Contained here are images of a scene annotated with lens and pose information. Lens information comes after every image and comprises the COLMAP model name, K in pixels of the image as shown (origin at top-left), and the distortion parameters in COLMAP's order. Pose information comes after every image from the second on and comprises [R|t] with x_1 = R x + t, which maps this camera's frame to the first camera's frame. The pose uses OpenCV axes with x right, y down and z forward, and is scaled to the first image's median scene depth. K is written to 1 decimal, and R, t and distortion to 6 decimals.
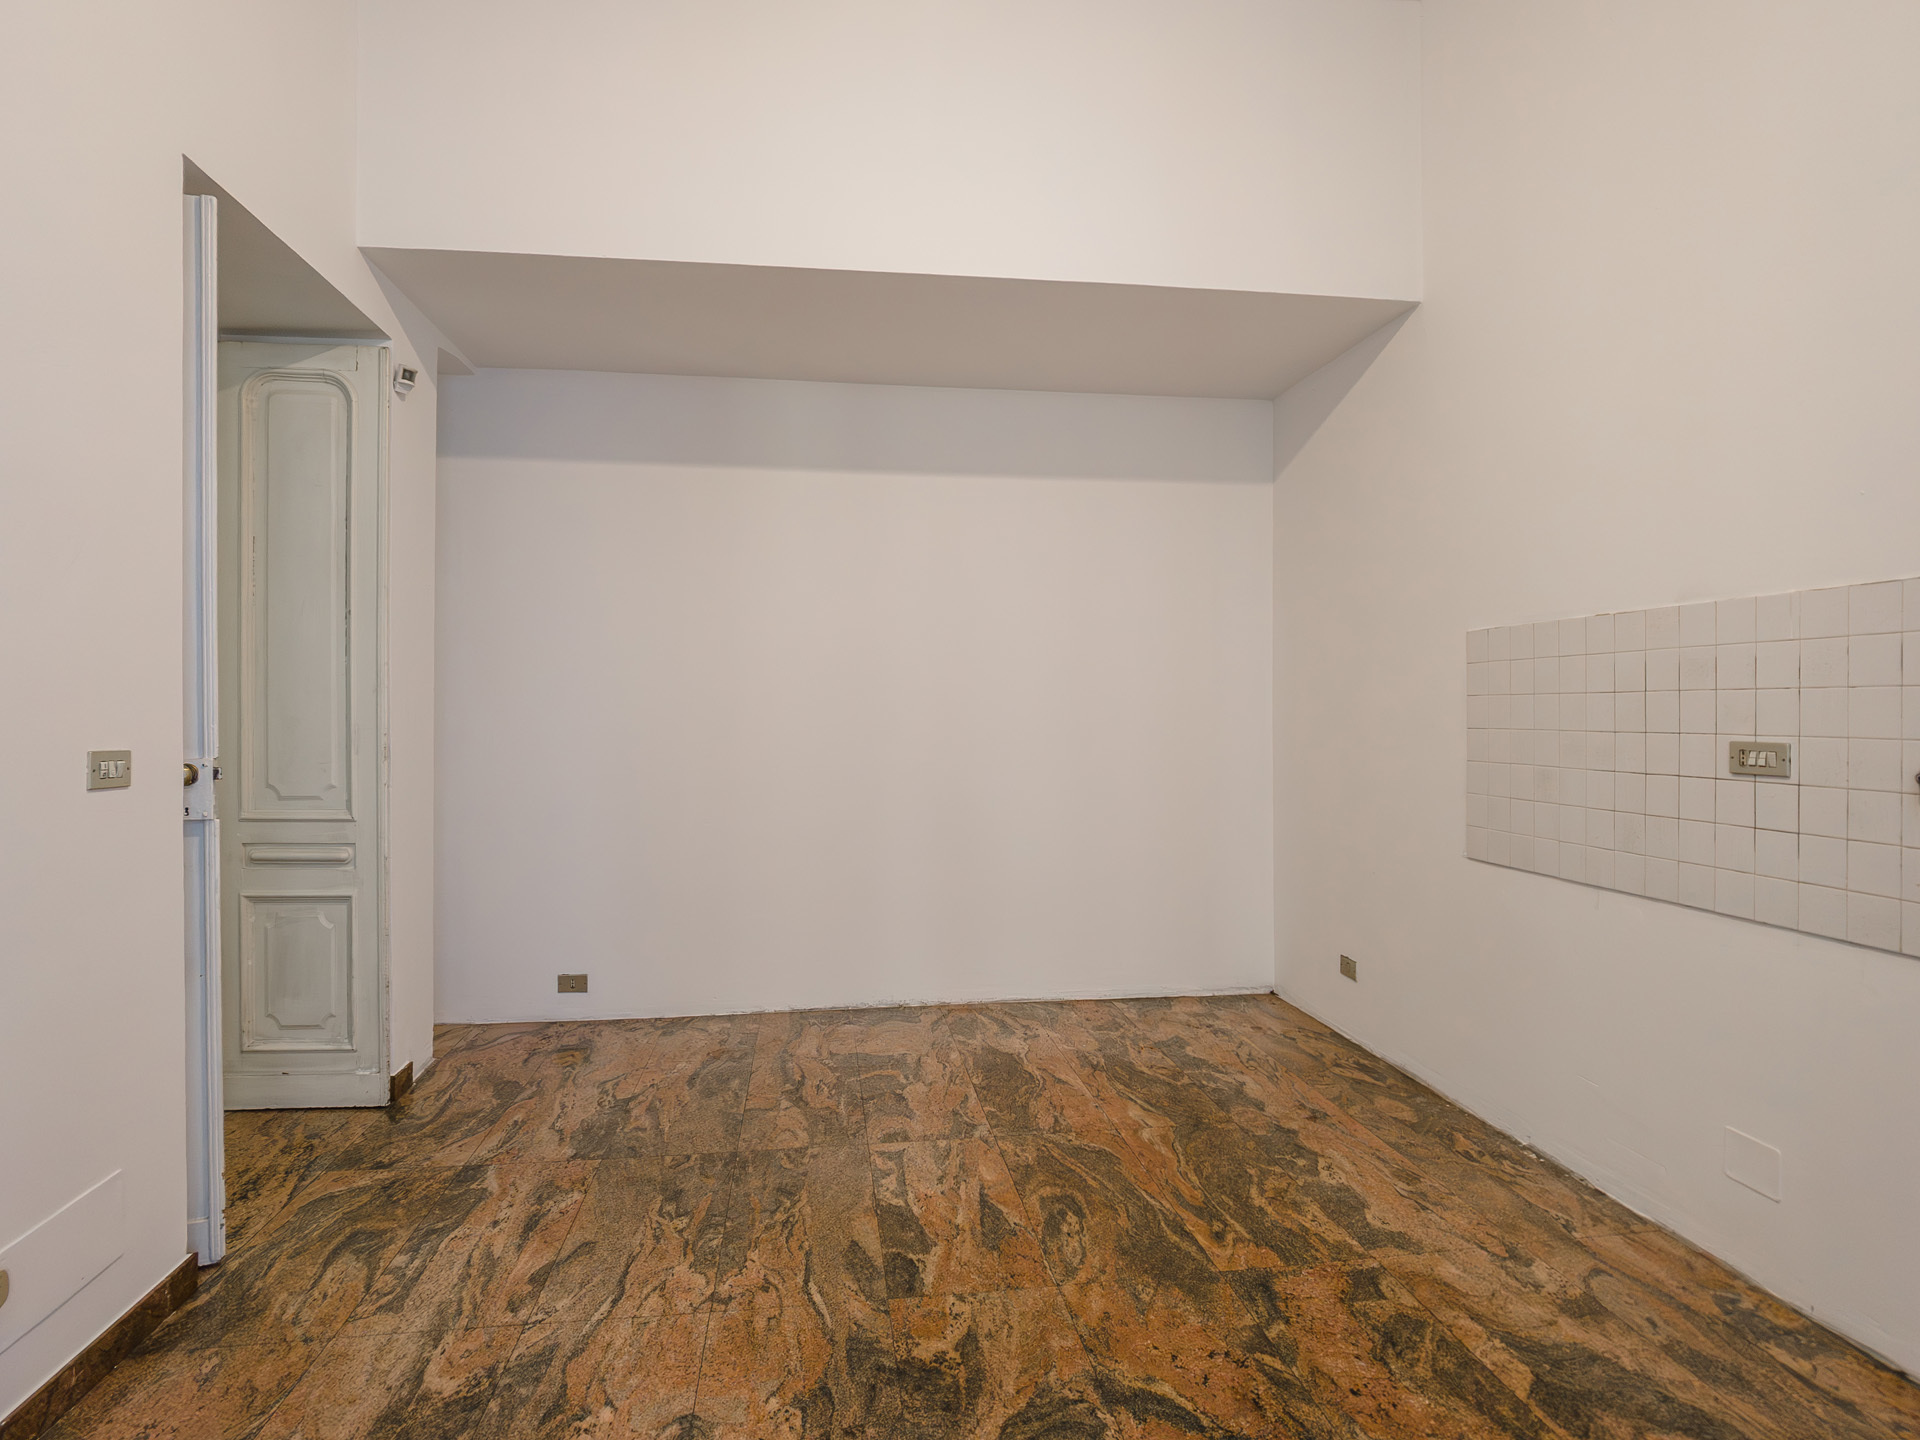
lens RADIAL K [[1045.8, 0, 955.9], [0, 1045.8, 713.5], [0, 0, 1]] dist [-0.034309, 0.008861]
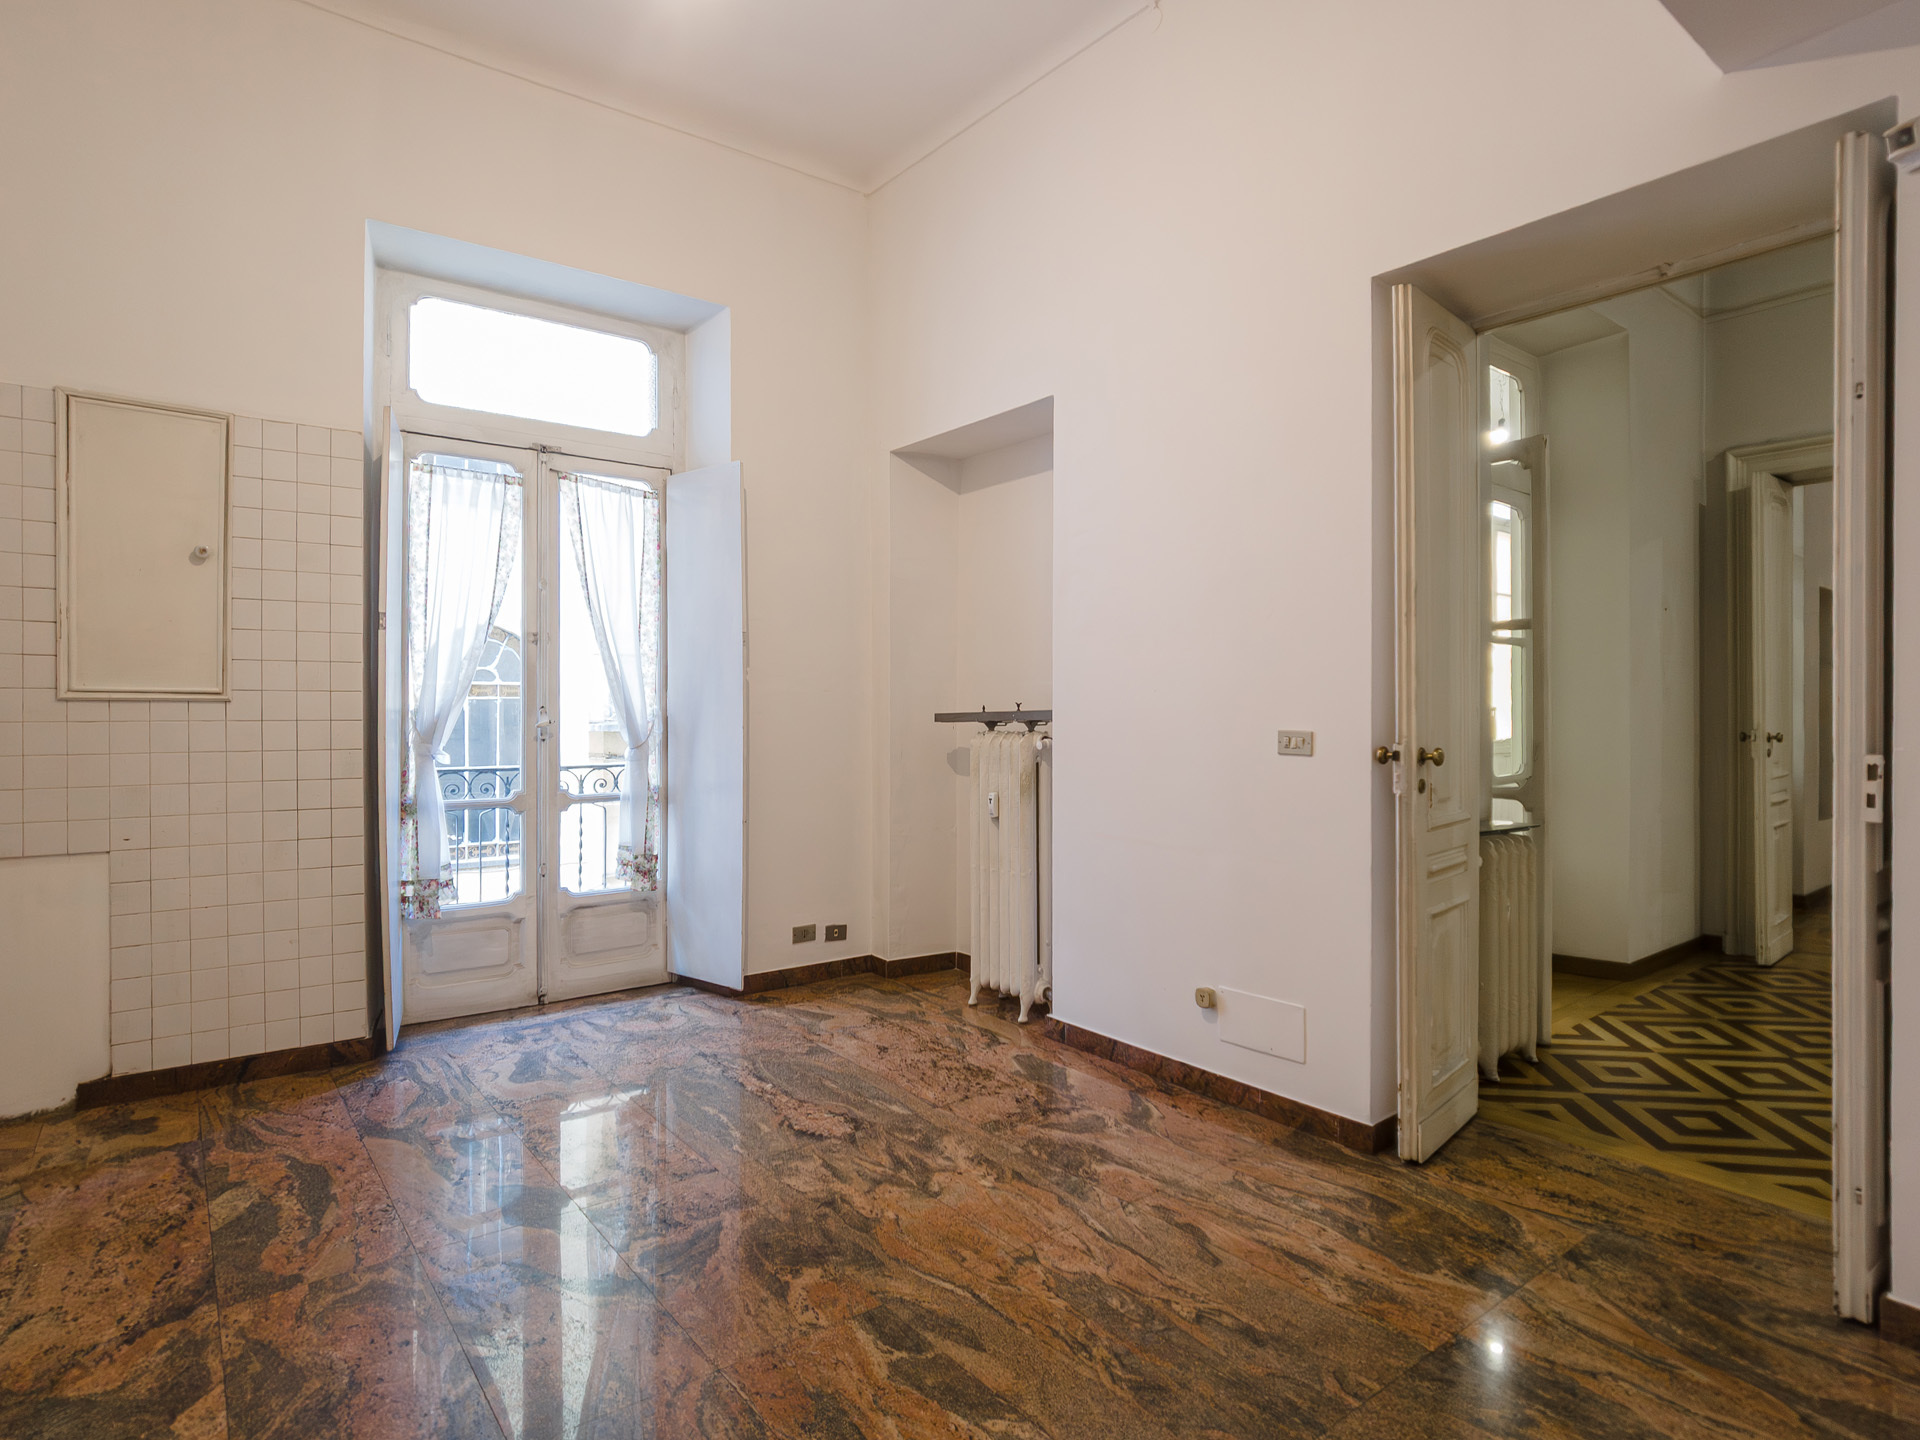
lens RADIAL K [[1045.8, 0, 954.7], [0, 1045.8, 714.9], [0, 0, 1]] dist [-0.034309, 0.008861]
pose [[-0.866746, 0.001843, -0.498746, 0.349613], [-0.003675, 0.999942, 0.010082, -0.001273], [0.498735, 0.010571, -0.866690, 1.808431]]
